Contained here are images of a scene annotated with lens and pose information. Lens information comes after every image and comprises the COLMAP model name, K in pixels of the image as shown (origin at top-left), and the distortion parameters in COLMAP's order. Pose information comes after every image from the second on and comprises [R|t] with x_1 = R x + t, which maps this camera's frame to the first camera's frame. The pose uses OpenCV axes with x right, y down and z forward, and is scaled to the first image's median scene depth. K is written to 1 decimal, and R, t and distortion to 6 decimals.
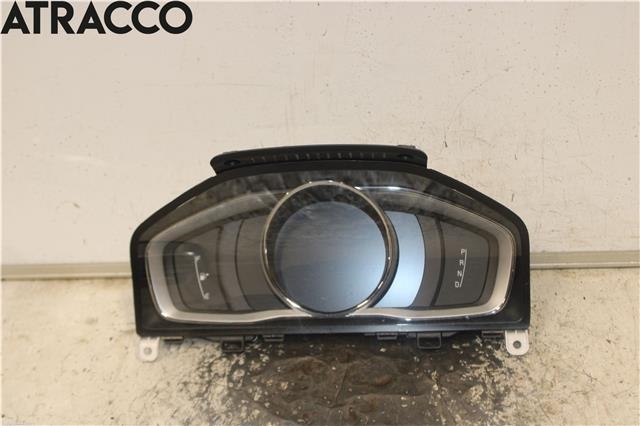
lens RADIAL K [[1004.8, 0, 319.6], [0, 1004.8, 218.3], [0, 0, 1]] dist [-0.053362, 0.000000]
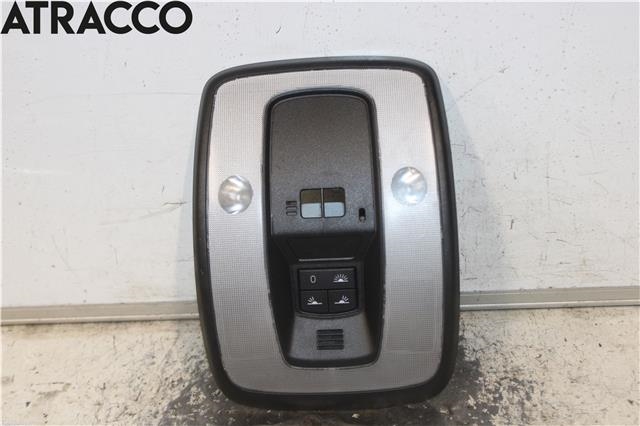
lens RADIAL K [[1041.1, 0, 322.0], [0, 1041.1, 215.8], [0, 0, 1]] dist [-0.033760, 0.000000]
pose [[0.999887, -0.014910, 0.001696, 0.036550], [0.014881, 0.999760, 0.016083, -0.046376], [-0.001935, -0.016056, 0.999869, 0.151068]]
